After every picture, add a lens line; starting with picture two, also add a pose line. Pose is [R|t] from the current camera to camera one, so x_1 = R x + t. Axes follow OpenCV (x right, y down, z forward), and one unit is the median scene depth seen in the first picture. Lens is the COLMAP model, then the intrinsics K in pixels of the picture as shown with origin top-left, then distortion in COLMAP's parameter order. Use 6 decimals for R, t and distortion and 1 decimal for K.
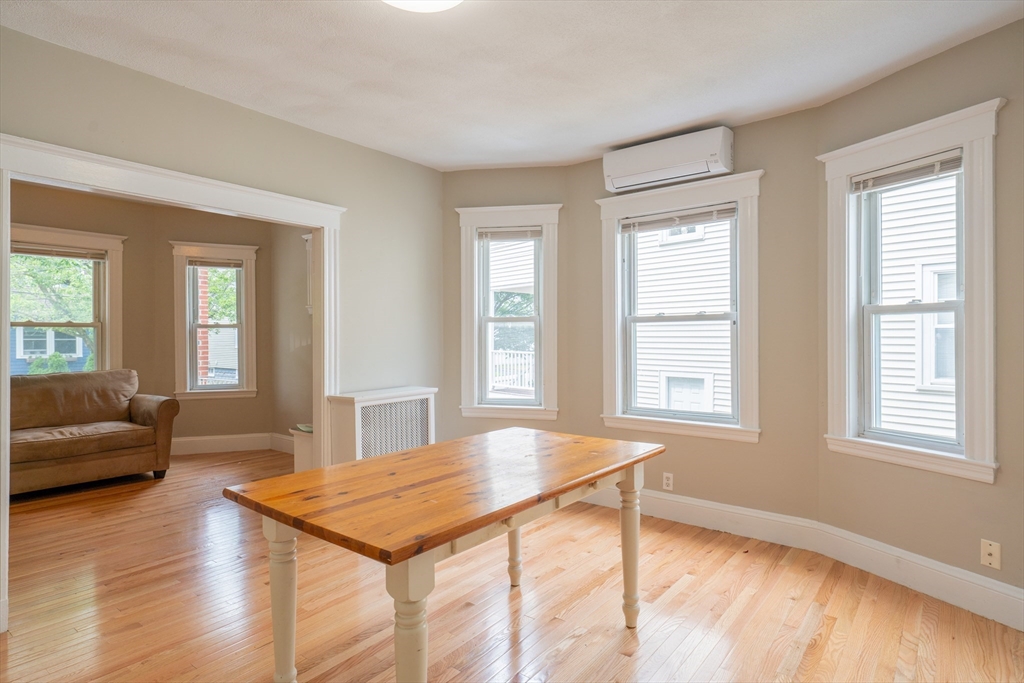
lens RADIAL K [[554.6, 0, 512.0], [0, 554.6, 341.5], [0, 0, 1]] dist [0.013859, -0.001066]
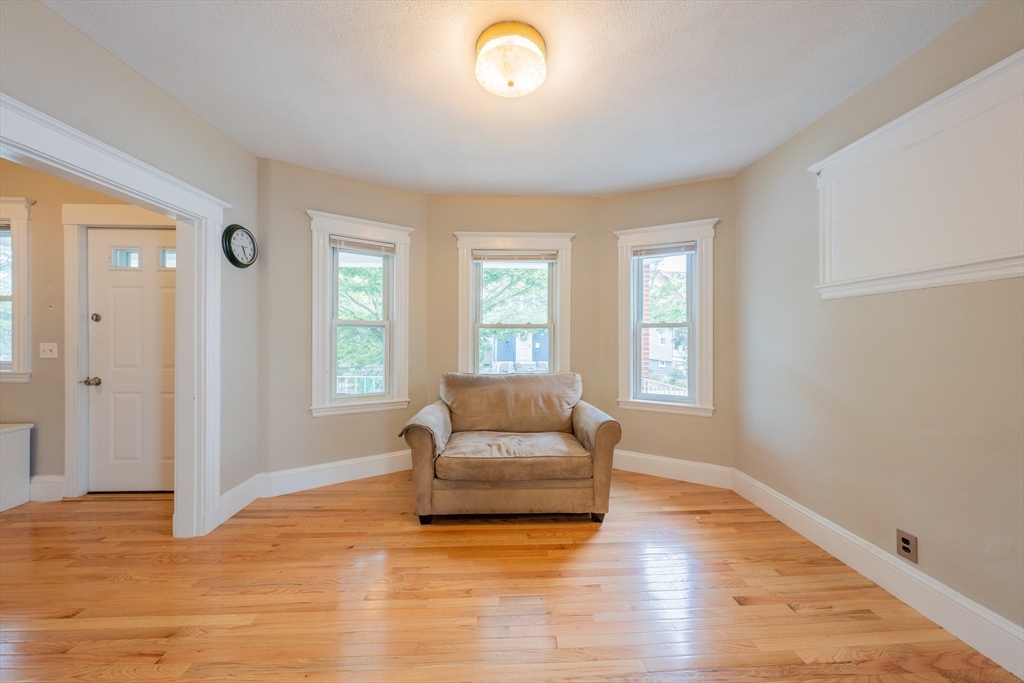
lens RADIAL K [[341.6, 0, 512.0], [0, 341.6, 341.5], [0, 0, 1]] dist [-0.000380, -0.000002]
pose [[0.652175, 0.009062, -0.758014, -0.338766], [-0.008580, 0.999953, 0.004572, -0.004005], [0.758020, 0.003522, 0.652222, 0.577484]]
